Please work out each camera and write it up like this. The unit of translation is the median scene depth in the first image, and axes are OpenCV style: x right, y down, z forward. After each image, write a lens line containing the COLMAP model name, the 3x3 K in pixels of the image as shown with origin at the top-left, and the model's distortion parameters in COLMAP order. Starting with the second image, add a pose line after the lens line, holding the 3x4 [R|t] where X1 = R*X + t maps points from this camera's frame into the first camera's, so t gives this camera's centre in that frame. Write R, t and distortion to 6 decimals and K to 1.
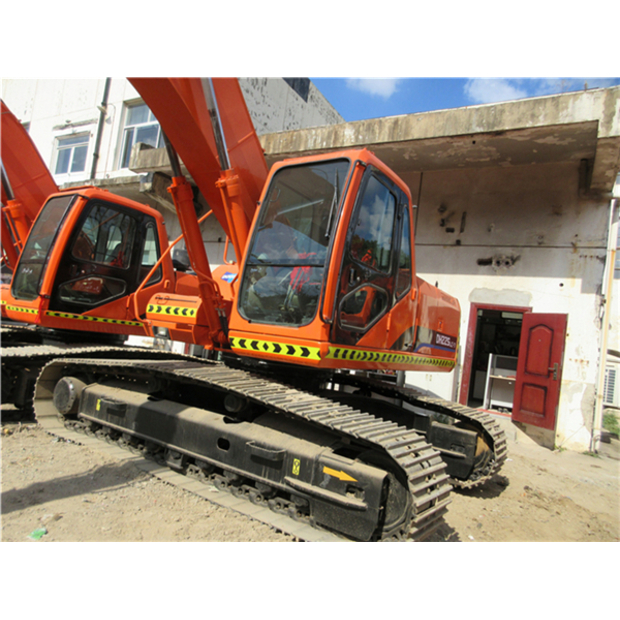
lens RADIAL K [[460.2, 0, 314.6], [0, 460.2, 309.3], [0, 0, 1]] dist [-0.011721, 0.014760]
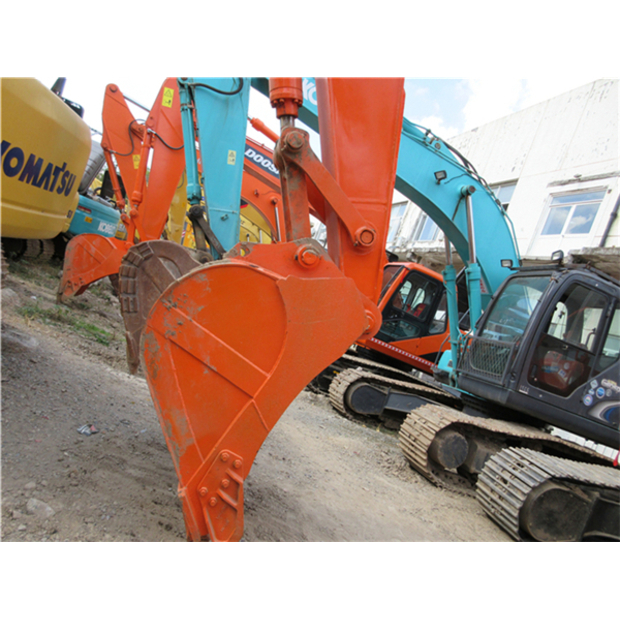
lens RADIAL K [[460.2, 0, 308.8], [0, 460.2, 310.1], [0, 0, 1]] dist [-0.011721, 0.014760]
pose [[0.722018, 0.159985, -0.673123, -0.904817], [-0.235809, 0.971550, -0.022023, -0.094189], [0.650450, 0.174629, 0.739202, 0.273080]]
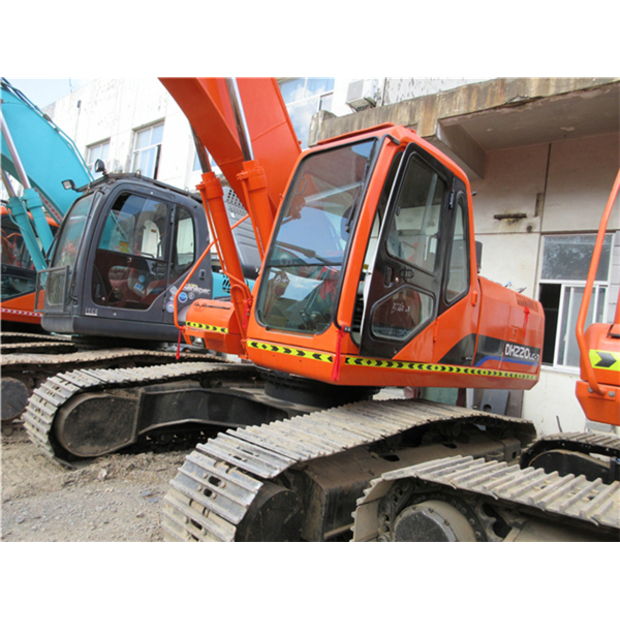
lens RADIAL K [[460.2, 0, 314.8], [0, 460.2, 309.7], [0, 0, 1]] dist [-0.011721, 0.014760]
pose [[0.983582, -0.010254, -0.180169, -0.568900], [0.009767, 0.999946, -0.003590, -0.051960], [0.180196, 0.001772, 0.983629, 0.520908]]
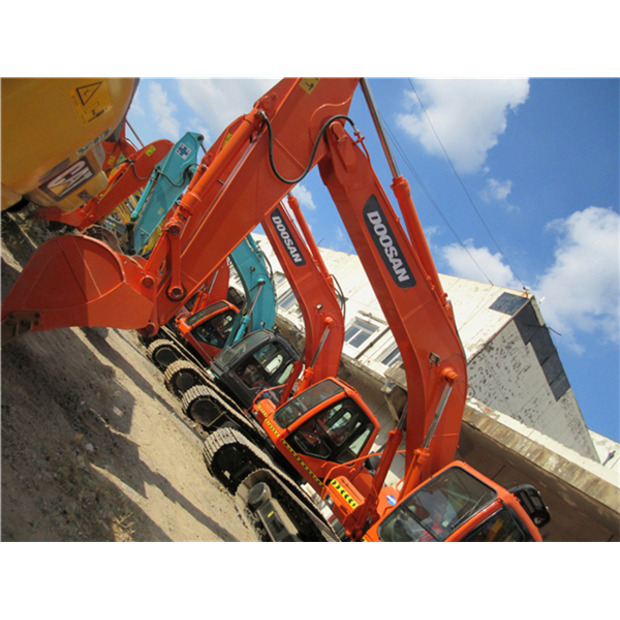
lens RADIAL K [[460.2, 0, 313.7], [0, 460.2, 307.0], [0, 0, 1]] dist [-0.011721, 0.014760]
pose [[0.721708, 0.456444, -0.520382, 0.107499], [-0.632428, 0.740407, -0.227668, -0.042637], [0.281377, 0.493414, 0.823025, -0.520022]]
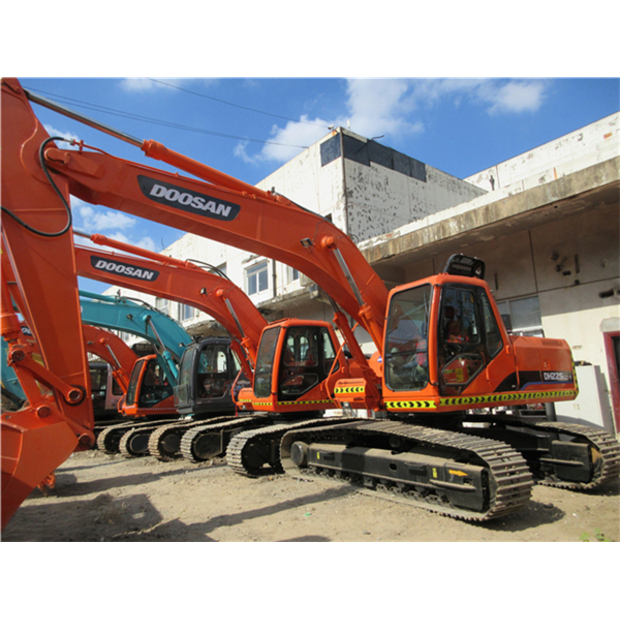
lens RADIAL K [[460.2, 0, 310.8], [0, 460.2, 307.2], [0, 0, 1]] dist [-0.011721, 0.014760]
pose [[0.908168, -0.229979, -0.349771, 0.181436], [0.182174, 0.969425, -0.164403, -0.036246], [0.376886, 0.085587, 0.922297, -0.515333]]
